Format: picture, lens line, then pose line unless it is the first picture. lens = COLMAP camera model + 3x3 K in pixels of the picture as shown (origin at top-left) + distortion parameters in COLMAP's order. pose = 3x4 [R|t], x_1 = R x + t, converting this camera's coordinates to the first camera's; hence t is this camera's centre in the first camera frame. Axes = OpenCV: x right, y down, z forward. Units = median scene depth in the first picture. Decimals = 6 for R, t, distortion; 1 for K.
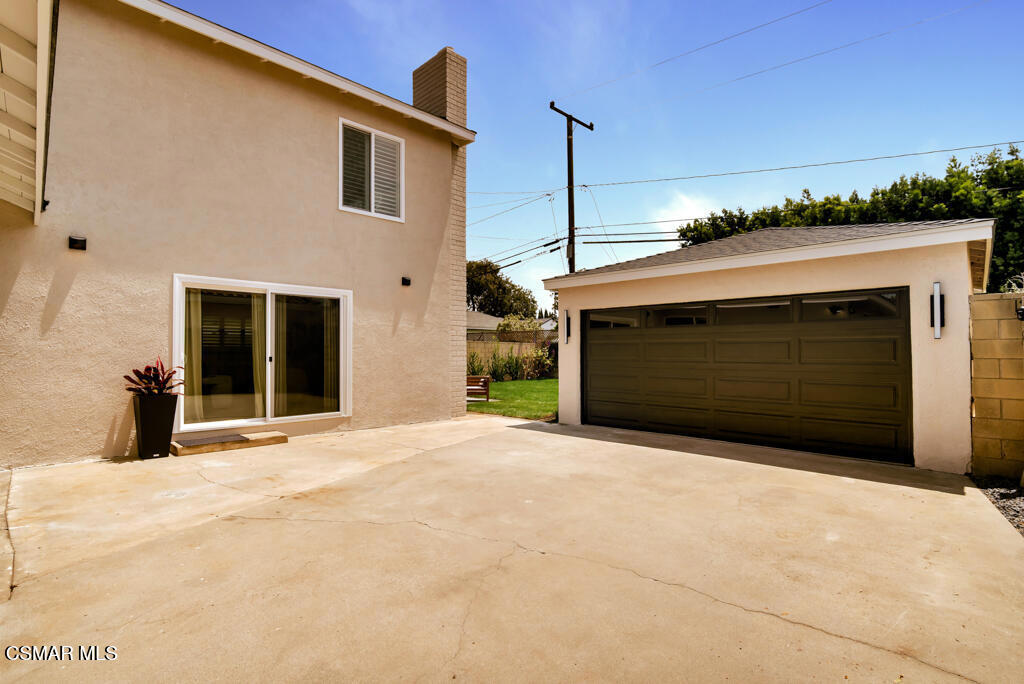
lens RADIAL K [[488.7, 0, 512.0], [0, 488.7, 342.0], [0, 0, 1]] dist [-0.020358, 0.007824]
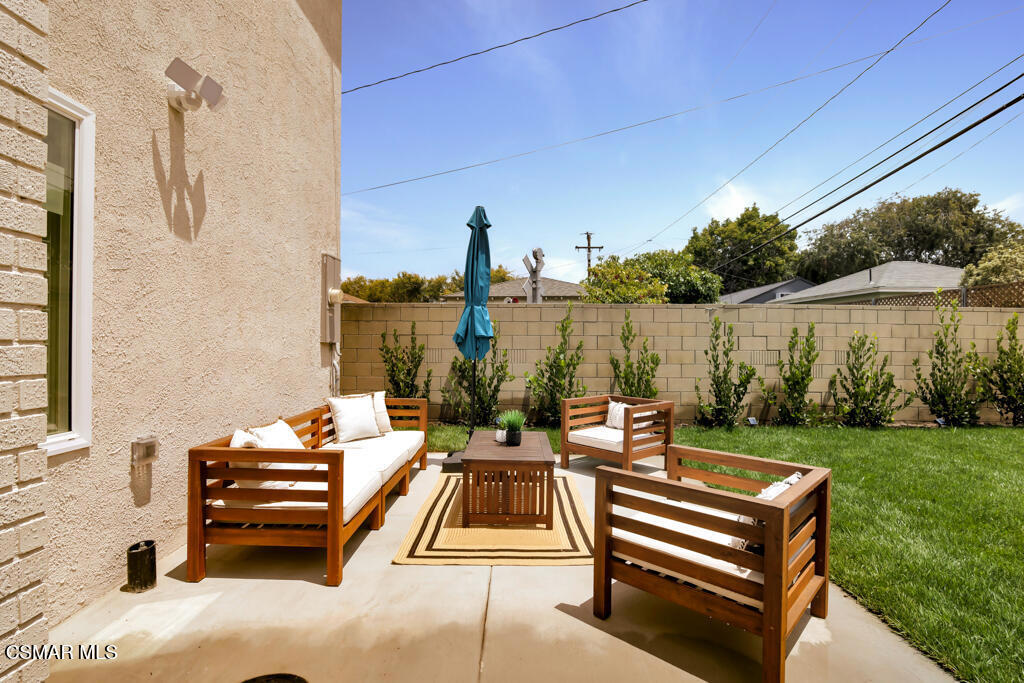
lens RADIAL K [[488.7, 0, 512.0], [0, 488.7, 341.5], [0, 0, 1]] dist [-0.020358, 0.007824]
pose [[0.697935, 0.001701, -0.716159, -0.003447], [0.010879, 0.999857, 0.012977, 0.015680], [0.716078, -0.016848, 0.697817, 0.518480]]
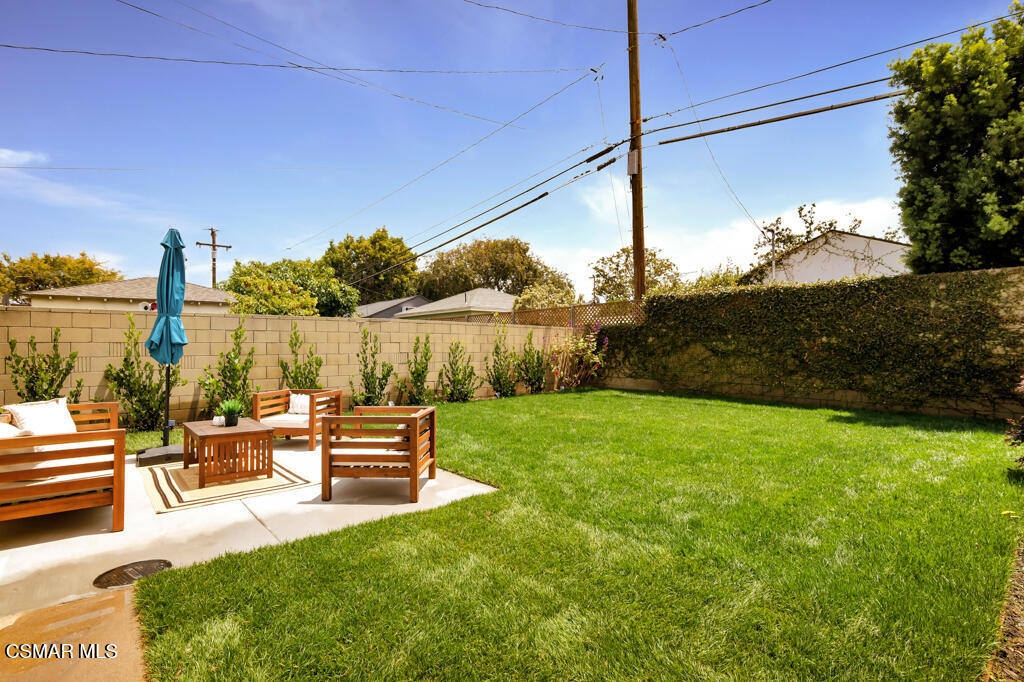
lens RADIAL K [[488.7, 0, 512.0], [0, 488.7, 341.0], [0, 0, 1]] dist [-0.020358, 0.007824]
pose [[0.997031, -0.009944, -0.076356, 0.020134], [0.010420, 0.999929, 0.005836, 0.015141], [0.076293, -0.006614, 0.997064, 0.427185]]
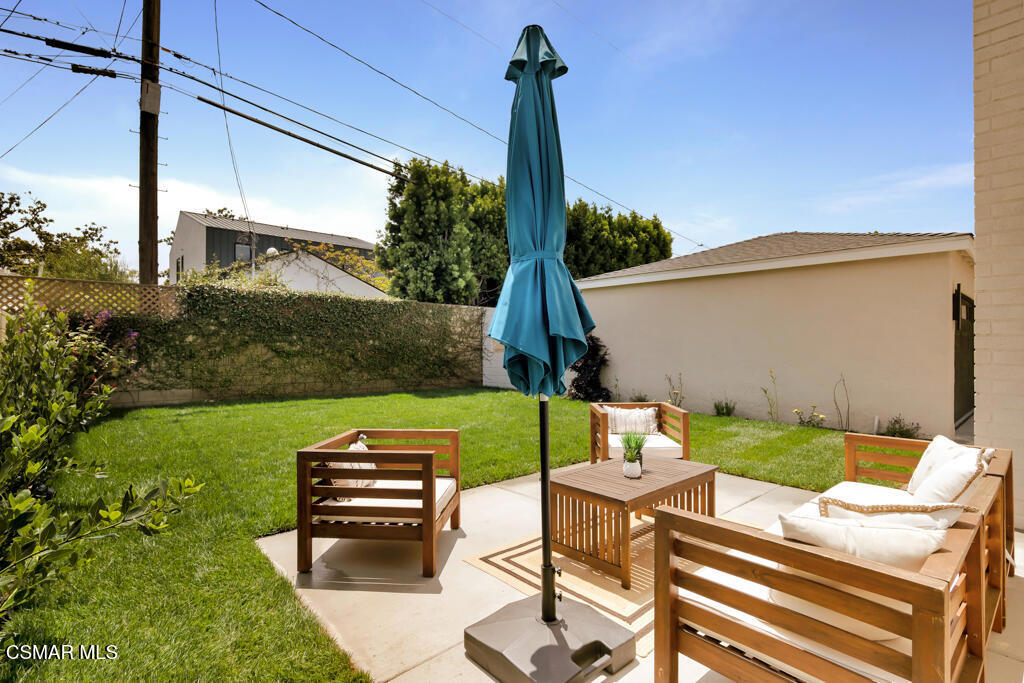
lens RADIAL K [[488.7, 0, 512.0], [0, 488.7, 341.5], [0, 0, 1]] dist [-0.020358, 0.007824]
pose [[0.066912, 0.004228, 0.997750, -0.267001], [-0.018582, 0.999823, -0.002990, 0.017006], [-0.997586, -0.018341, 0.066979, 0.658561]]
